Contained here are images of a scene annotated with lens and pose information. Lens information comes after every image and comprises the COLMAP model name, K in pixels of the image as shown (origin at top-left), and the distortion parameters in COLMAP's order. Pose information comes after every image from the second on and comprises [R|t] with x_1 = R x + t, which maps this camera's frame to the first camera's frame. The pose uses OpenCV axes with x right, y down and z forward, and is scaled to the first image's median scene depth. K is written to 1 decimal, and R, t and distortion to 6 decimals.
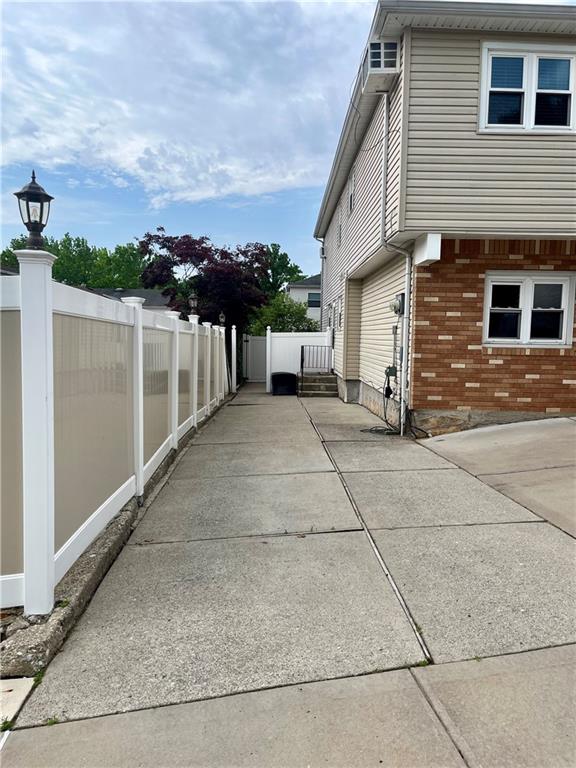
lens RADIAL K [[580.7, 0, 288.2], [0, 580.7, 385.6], [0, 0, 1]] dist [0.068339, -0.085261]
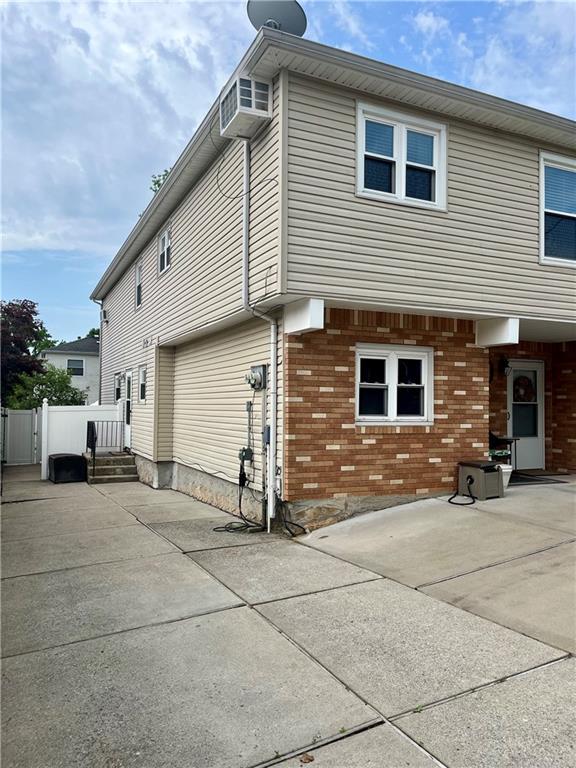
lens RADIAL K [[580.7, 0, 288.0], [0, 580.7, 387.0], [0, 0, 1]] dist [0.068339, -0.085261]
pose [[0.913135, 0.007759, 0.407583, -0.131189], [0.039799, 0.993346, -0.108074, -0.032152], [-0.405709, 0.114908, 0.906750, 0.218195]]
